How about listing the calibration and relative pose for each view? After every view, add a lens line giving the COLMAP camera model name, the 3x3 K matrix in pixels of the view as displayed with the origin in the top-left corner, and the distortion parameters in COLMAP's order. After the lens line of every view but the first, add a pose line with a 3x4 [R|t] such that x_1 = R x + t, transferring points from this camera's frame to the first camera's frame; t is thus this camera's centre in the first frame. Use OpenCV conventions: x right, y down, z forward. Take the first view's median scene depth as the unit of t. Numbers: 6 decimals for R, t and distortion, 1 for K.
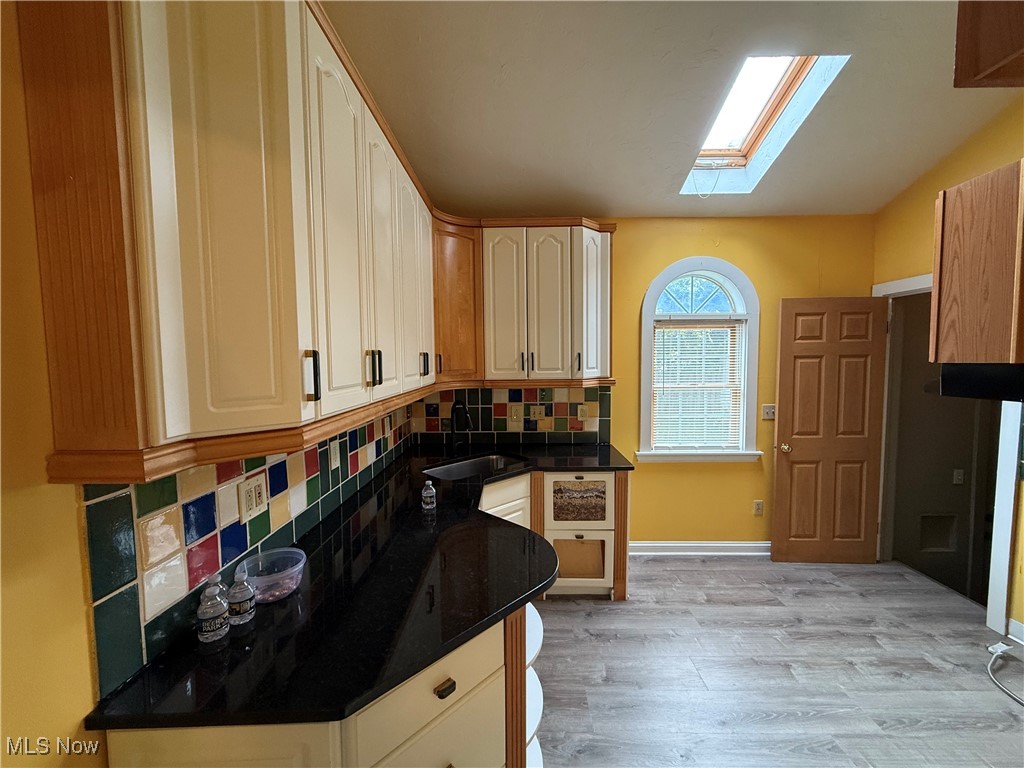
lens RADIAL K [[408.1, 0, 509.8], [0, 408.1, 384.6], [0, 0, 1]] dist [0.002488, -0.000814]
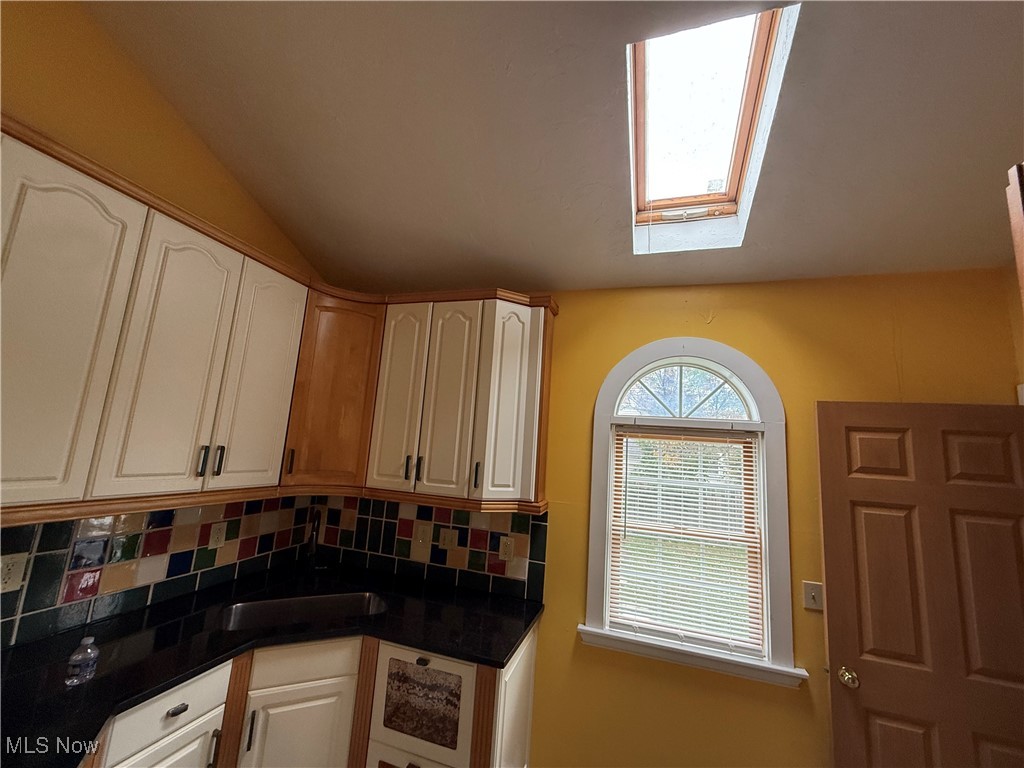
lens RADIAL K [[408.1, 0, 510.5], [0, 408.1, 385.4], [0, 0, 1]] dist [0.002488, -0.000814]
pose [[0.953811, 0.031228, -0.298781, 0.439927], [-0.098584, 0.972040, -0.213117, -0.062692], [0.283772, 0.232728, 0.930221, 0.317756]]
